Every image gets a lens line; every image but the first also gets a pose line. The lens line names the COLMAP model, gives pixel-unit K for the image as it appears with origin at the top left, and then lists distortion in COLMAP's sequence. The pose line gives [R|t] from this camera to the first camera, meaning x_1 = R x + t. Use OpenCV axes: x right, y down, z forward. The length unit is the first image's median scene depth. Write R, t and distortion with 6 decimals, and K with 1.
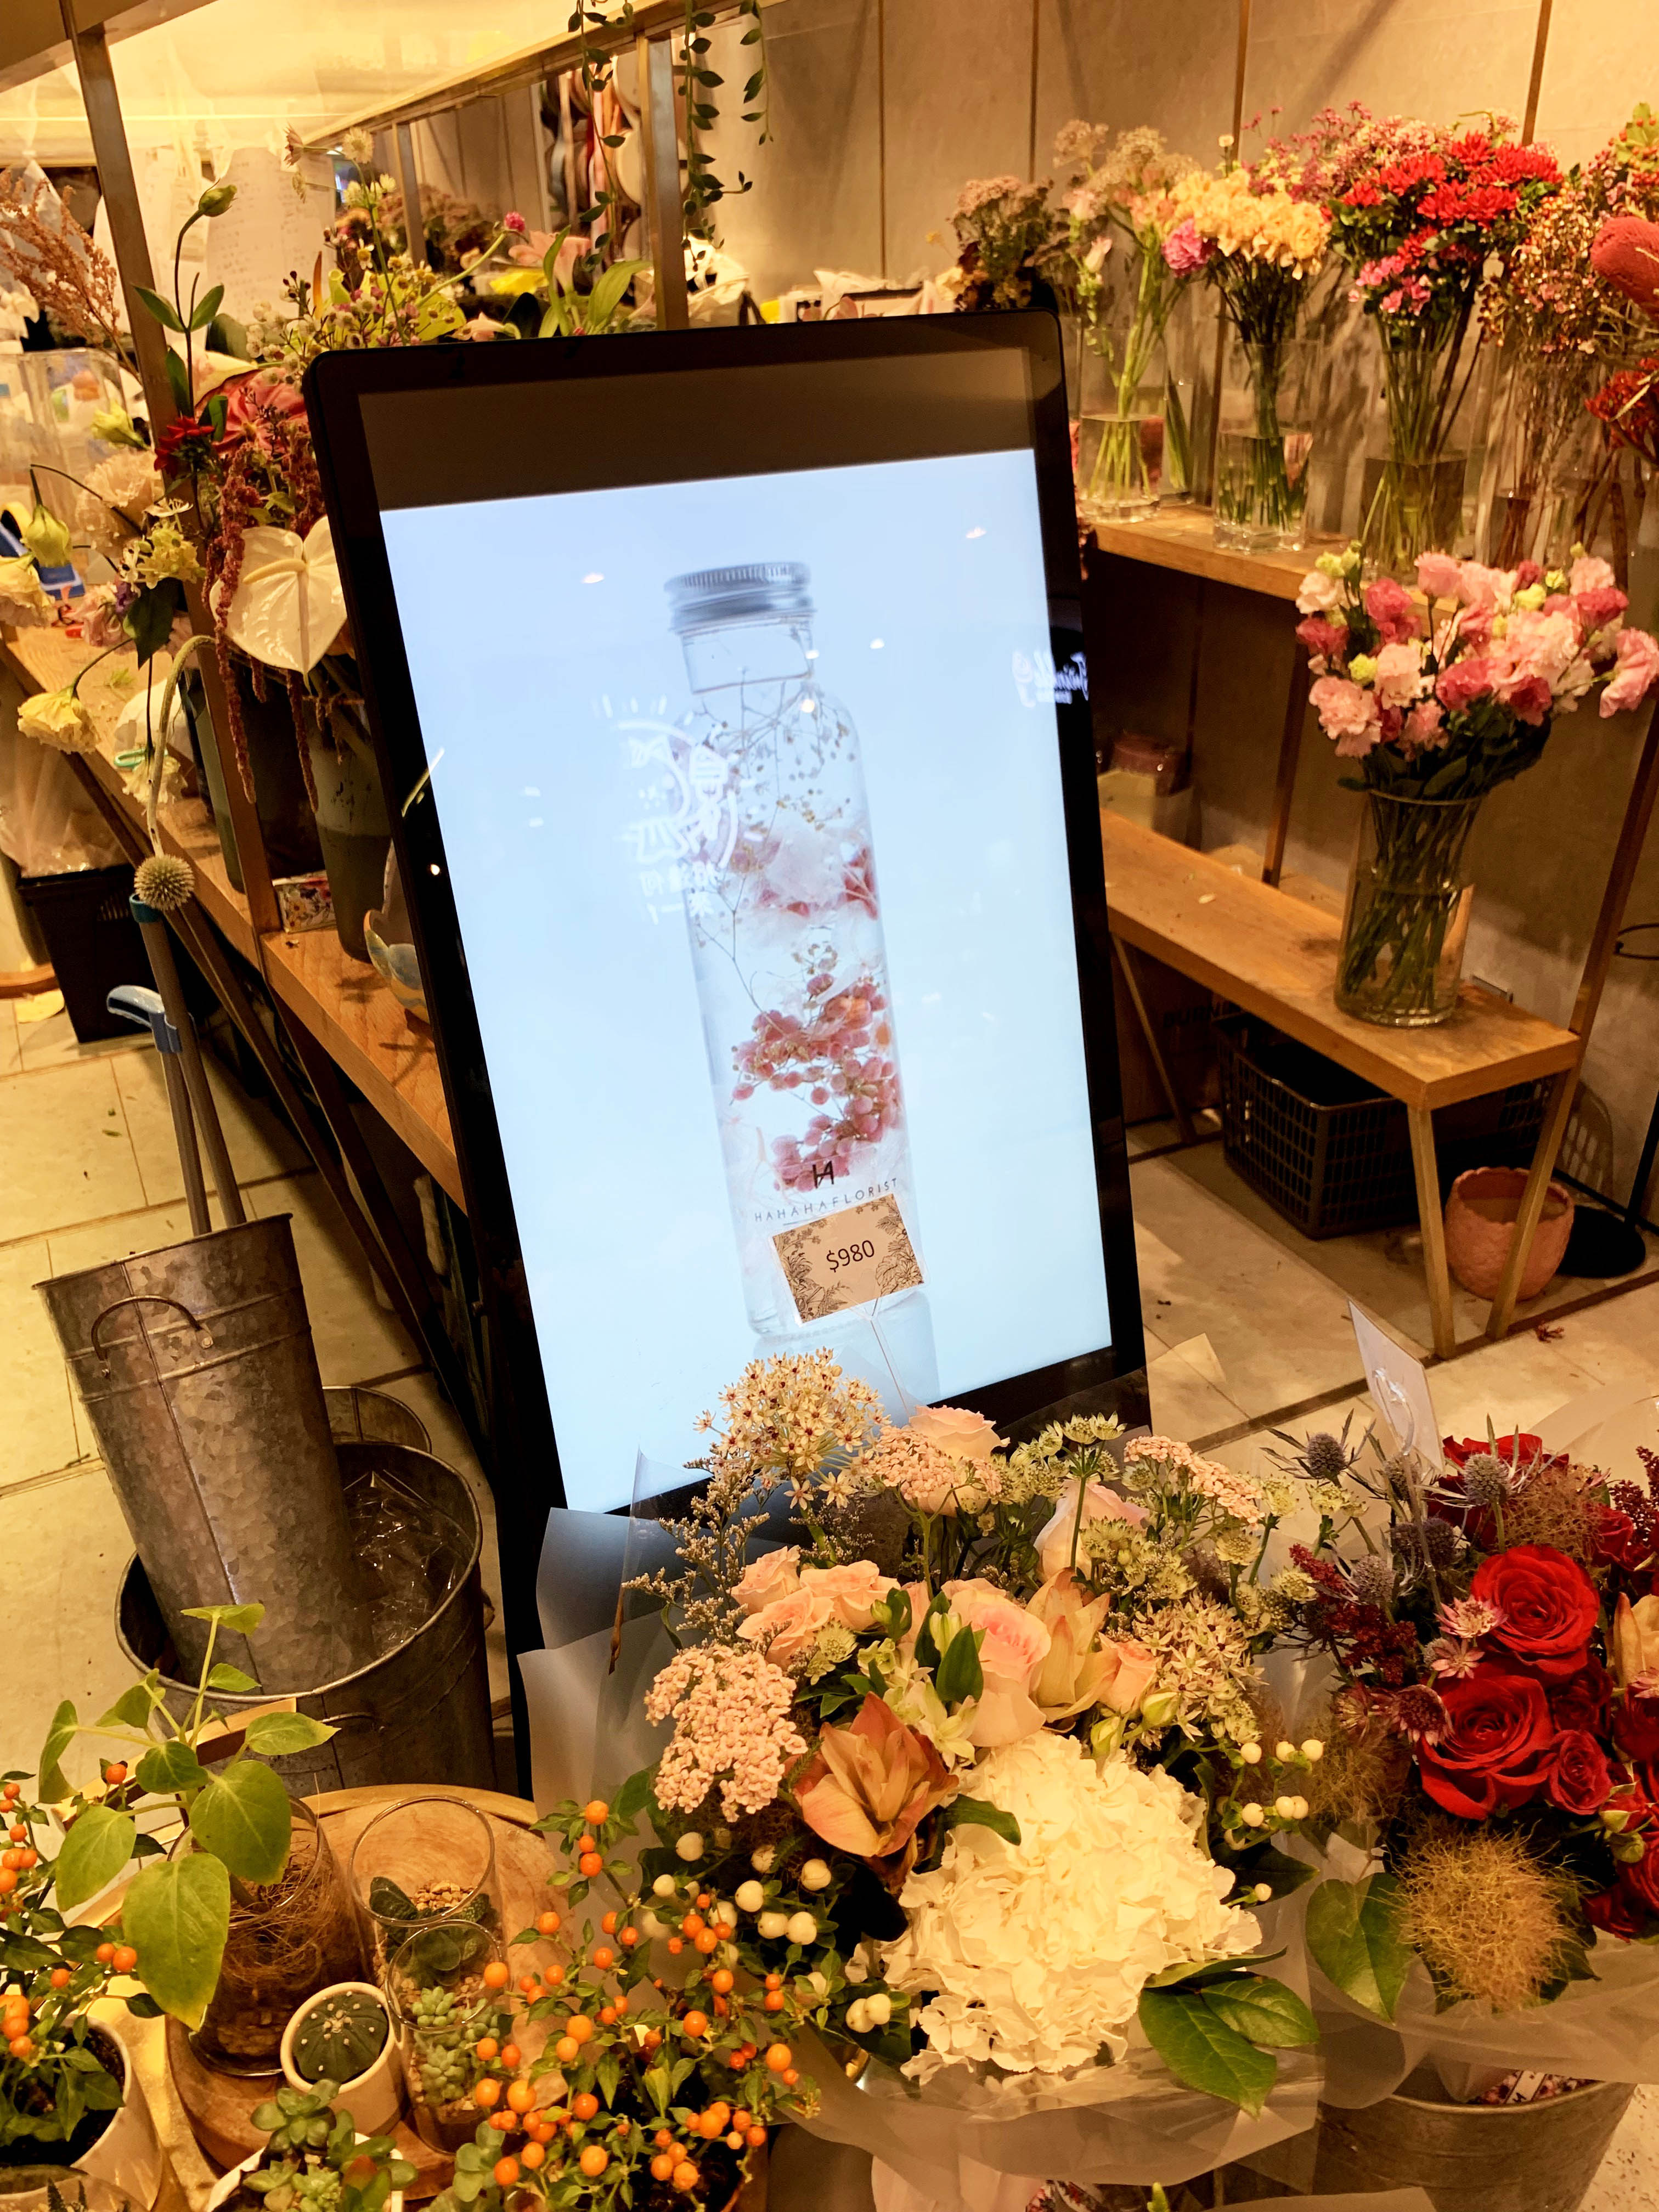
lens RADIAL K [[1643.9, 0, 829.5], [0, 1643.9, 1106.0], [0, 0, 1]] dist [-0.005767, -0.000374]
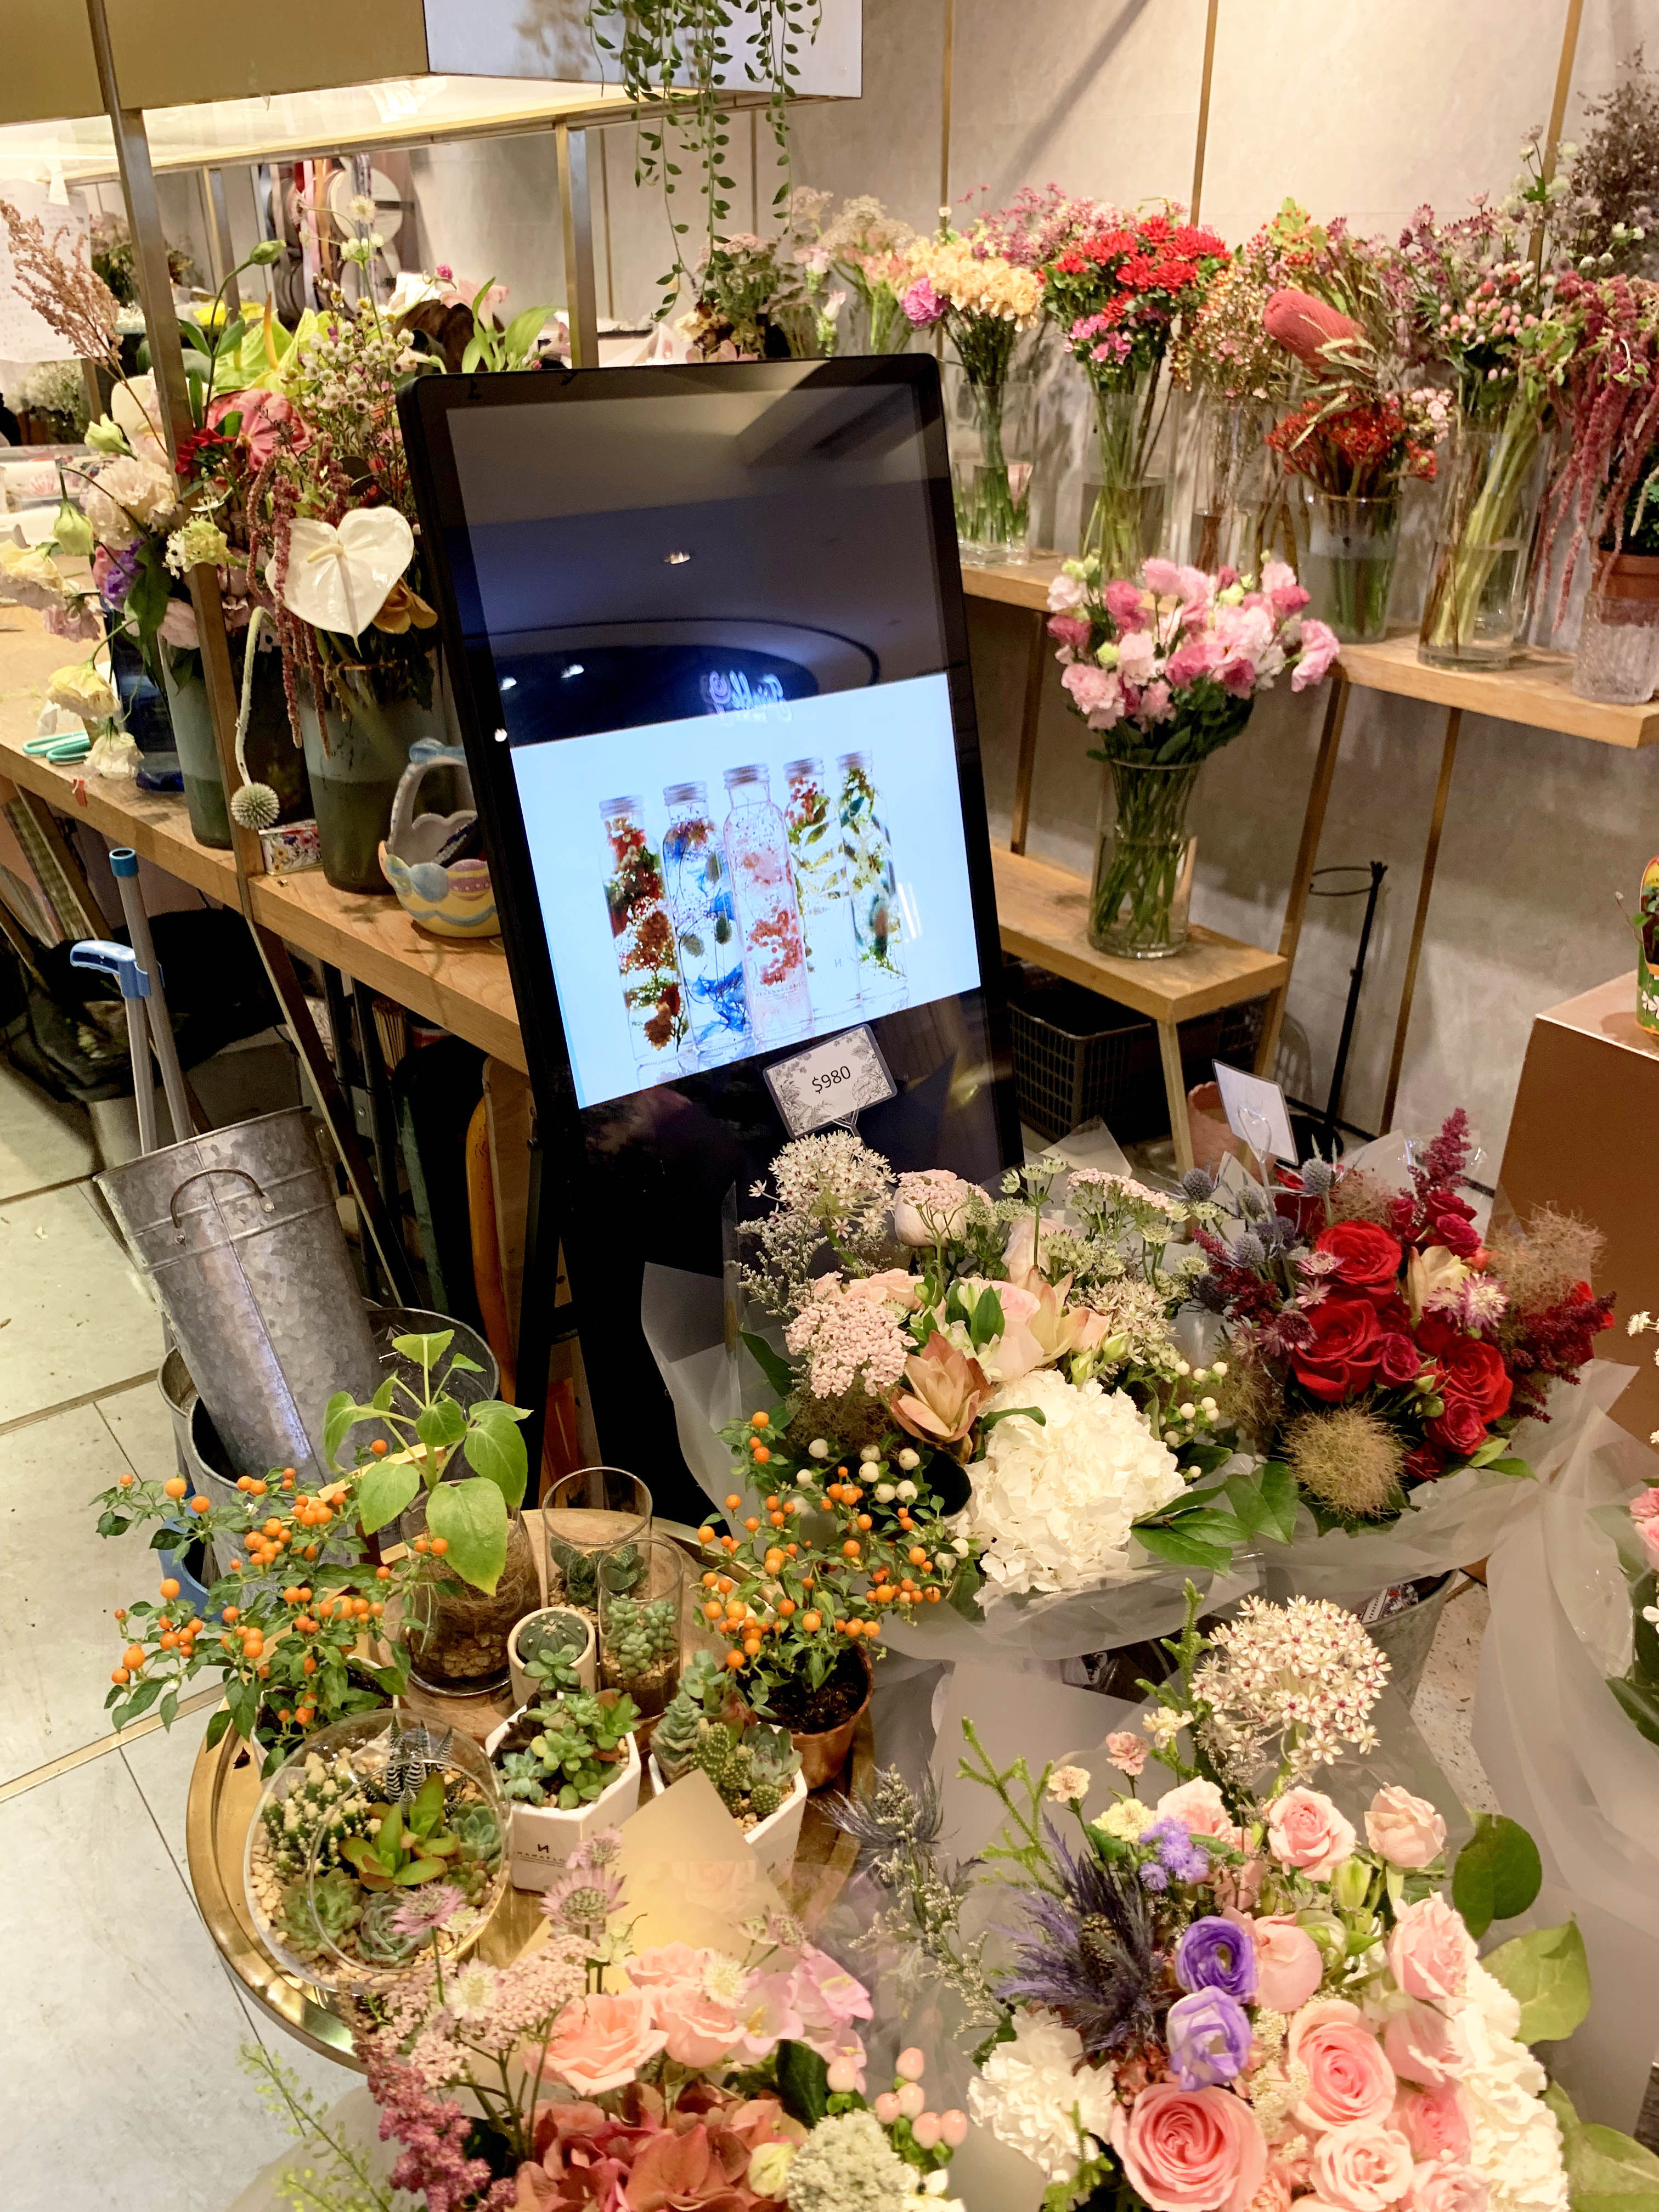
lens RADIAL K [[1643.9, 0, 829.5], [0, 1643.9, 1106.0], [0, 0, 1]] dist [-0.005767, -0.000374]
pose [[0.981053, -0.061536, 0.183707, -0.111052], [0.065180, 0.997777, -0.013862, 0.064468], [-0.182446, 0.025573, 0.982883, -0.132731]]
